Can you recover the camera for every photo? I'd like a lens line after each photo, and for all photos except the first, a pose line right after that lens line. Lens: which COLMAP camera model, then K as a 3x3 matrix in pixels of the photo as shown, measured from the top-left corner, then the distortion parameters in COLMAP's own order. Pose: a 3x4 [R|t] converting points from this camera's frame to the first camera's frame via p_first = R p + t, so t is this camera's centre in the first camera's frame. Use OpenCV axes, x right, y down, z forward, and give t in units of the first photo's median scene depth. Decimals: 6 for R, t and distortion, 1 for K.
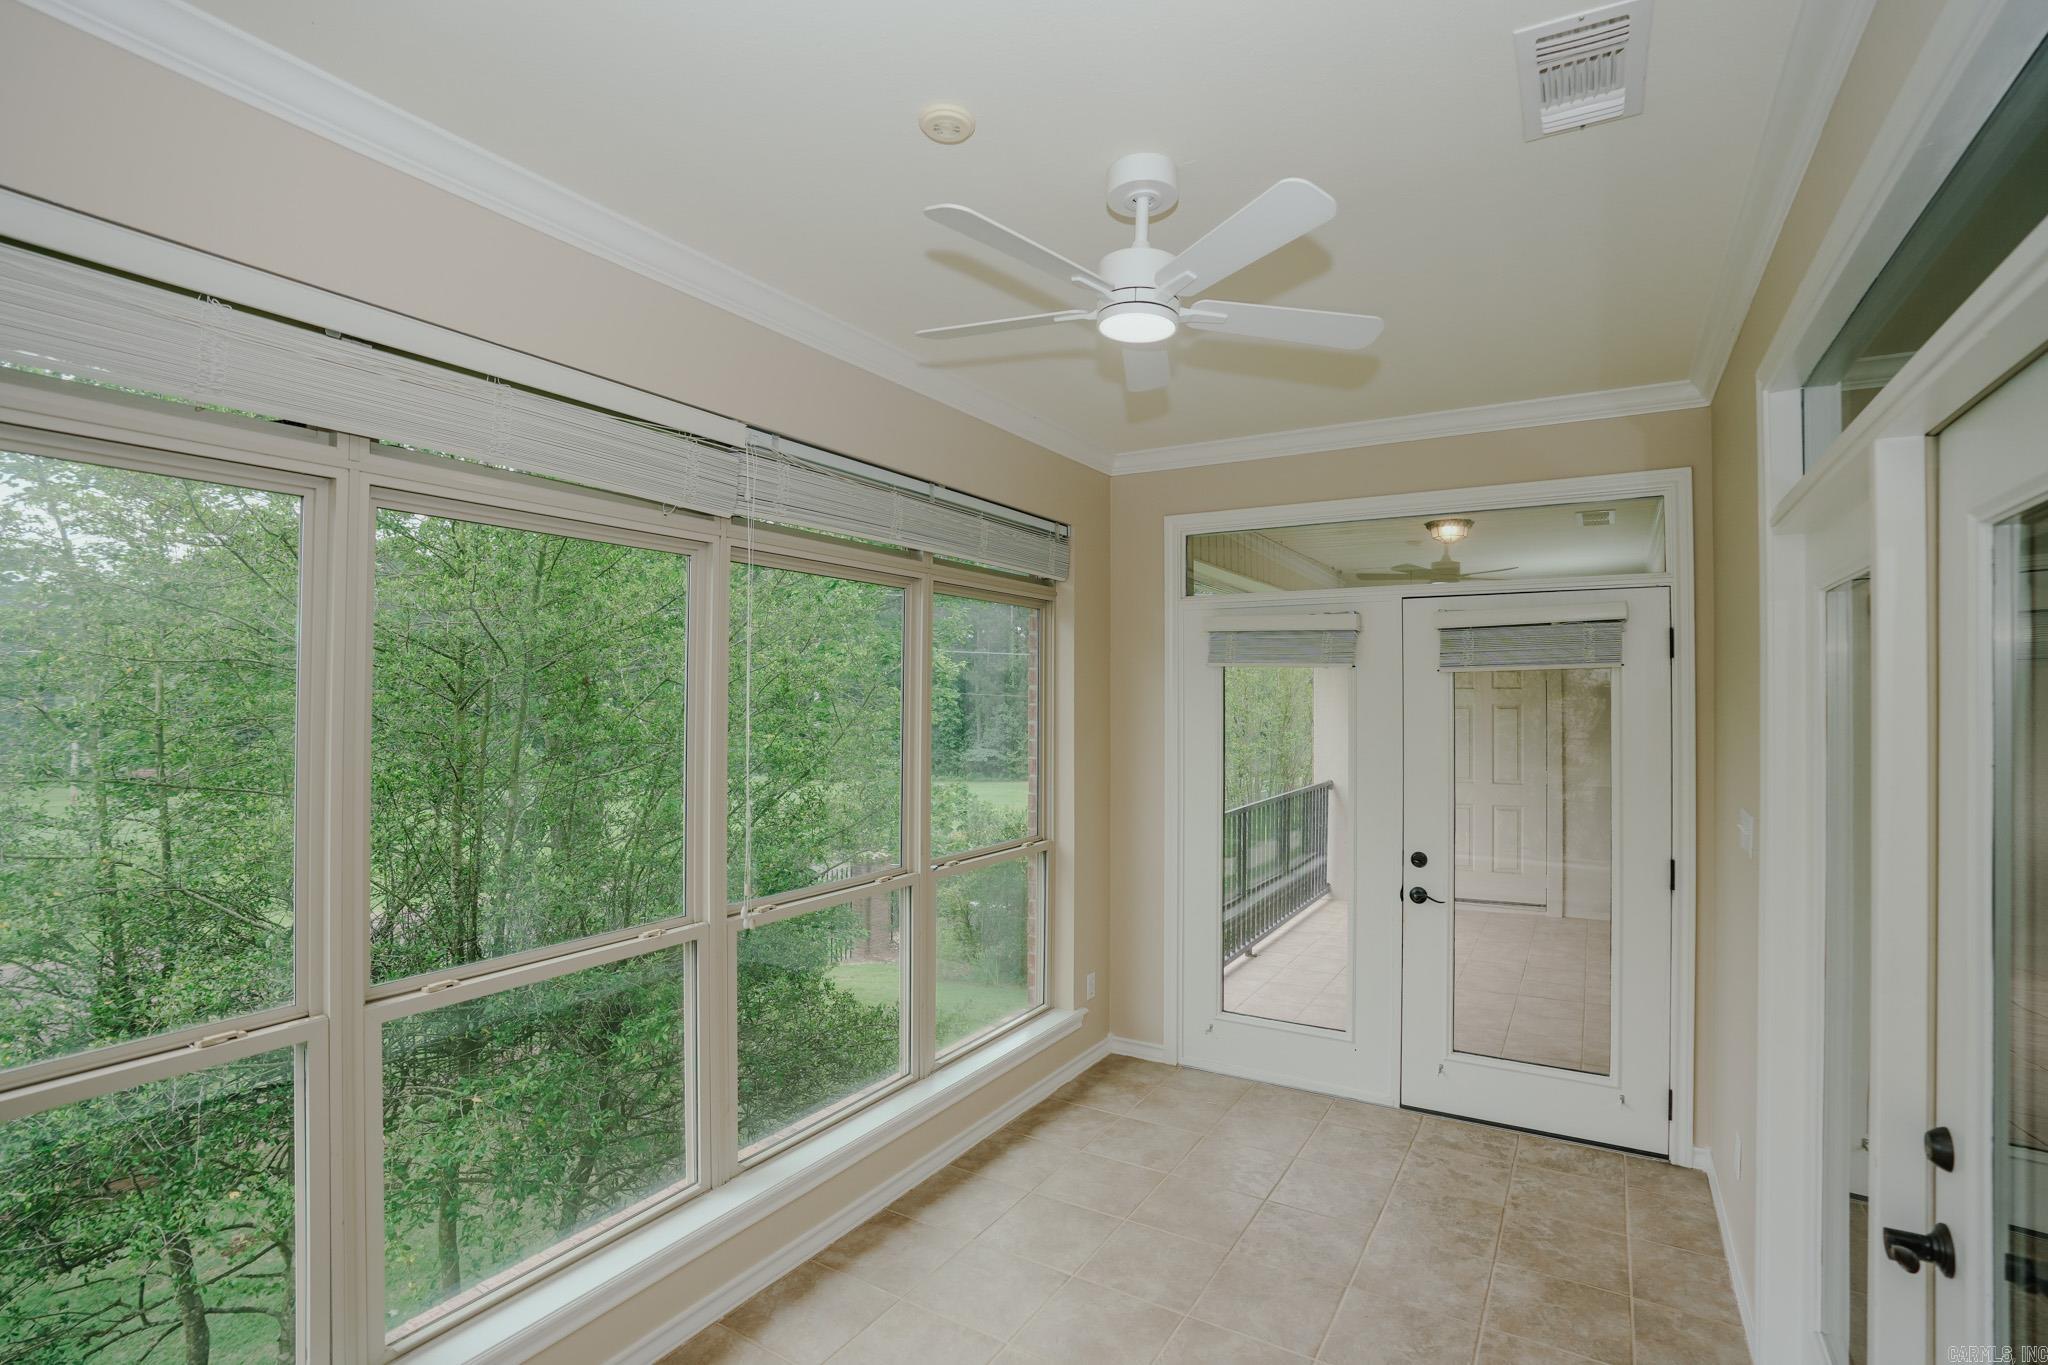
lens RADIAL K [[960.1, 0, 1052.8], [0, 960.1, 683.9], [0, 0, 1]] dist [-0.075628, 0.033812]
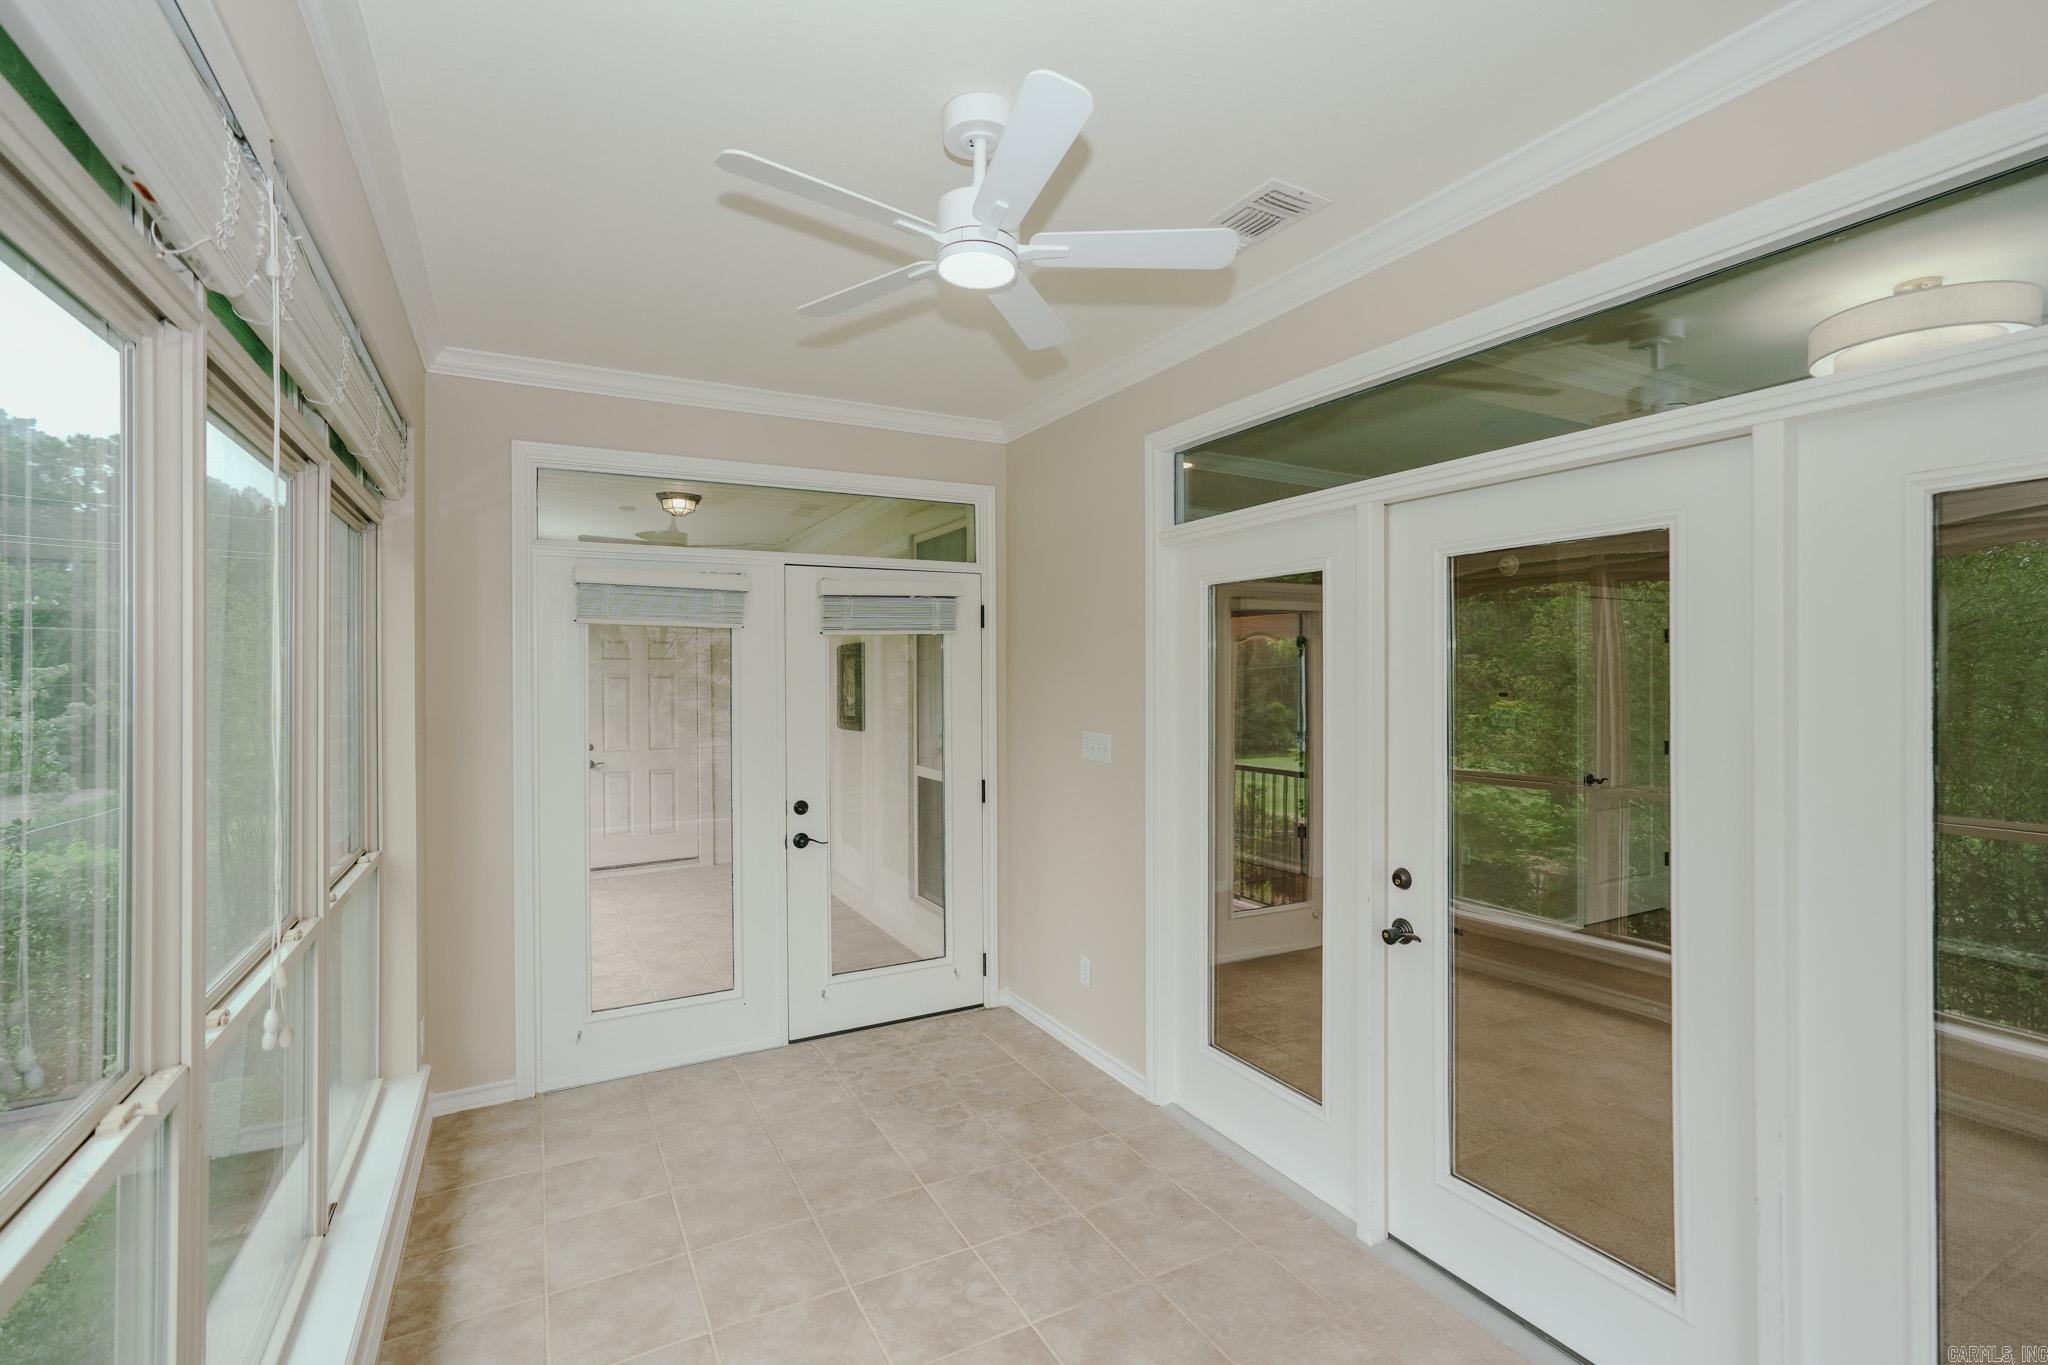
lens RADIAL K [[912.5, 0, 1039.9], [0, 912.5, 668.2], [0, 0, 1]] dist [-0.018286, 0.016653]
pose [[0.519509, -0.000822, 0.854464, -0.379790], [-0.003593, 0.999989, 0.003146, 0.022911], [-0.854457, -0.004704, 0.519500, 0.237036]]
